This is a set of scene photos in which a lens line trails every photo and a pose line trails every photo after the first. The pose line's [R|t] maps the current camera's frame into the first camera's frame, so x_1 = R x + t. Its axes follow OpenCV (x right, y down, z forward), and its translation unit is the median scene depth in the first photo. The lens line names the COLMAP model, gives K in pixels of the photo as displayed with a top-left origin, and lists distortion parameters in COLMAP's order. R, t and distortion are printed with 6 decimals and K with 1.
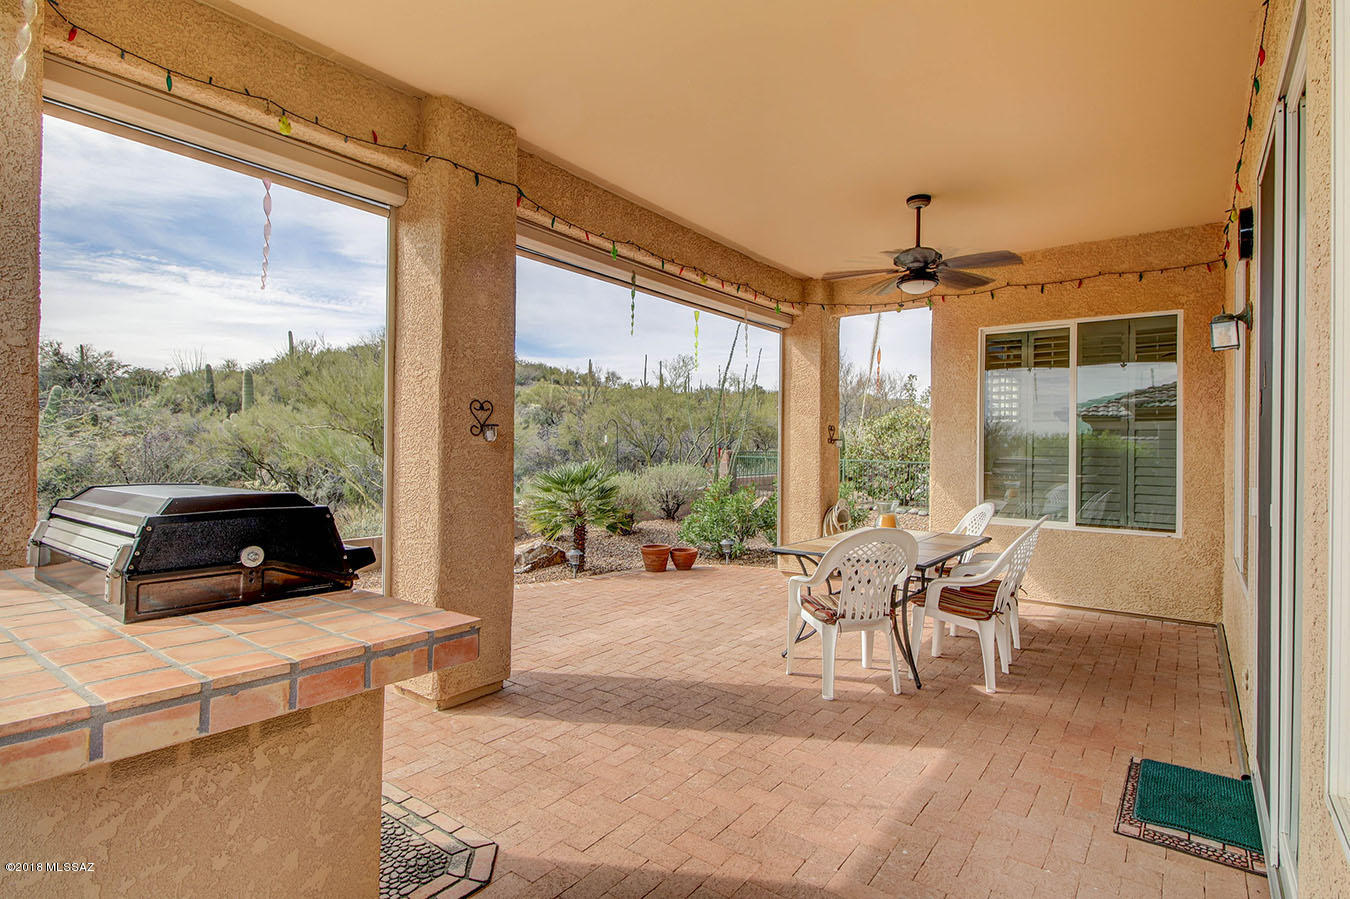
lens RADIAL K [[673.7, 0, 673.4], [0, 673.7, 445.6], [0, 0, 1]] dist [-0.001285, -0.000016]
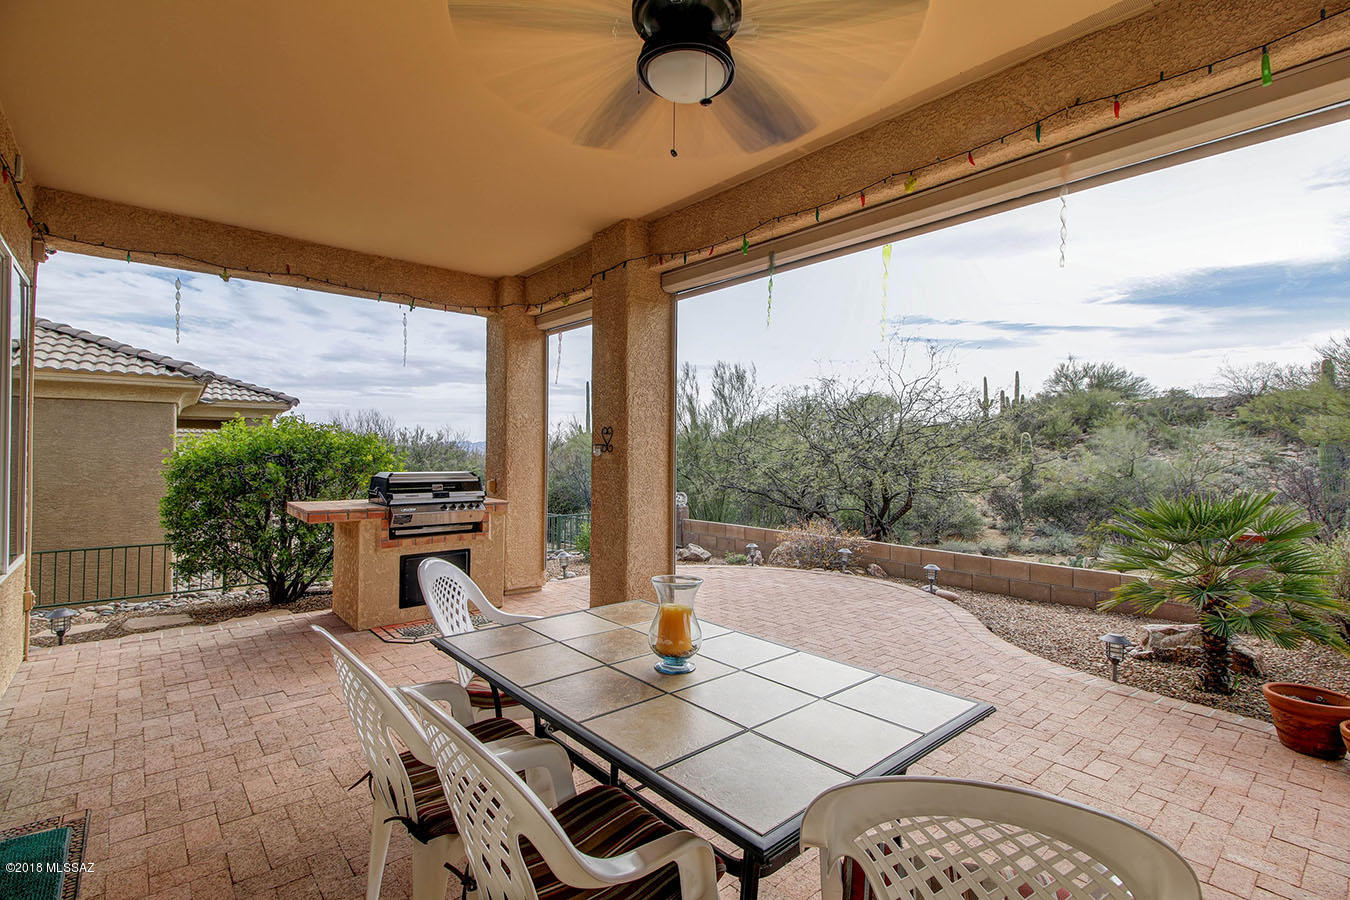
lens RADIAL K [[622.7, 0, 674.0], [0, 622.7, 448.9], [0, 0, 1]] dist [0.004635, 0.000424]
pose [[-0.226640, -0.003547, -0.973972, 0.644107], [-0.001140, 0.999994, -0.003376, -0.011011], [0.973978, 0.000346, -0.226642, 0.945444]]
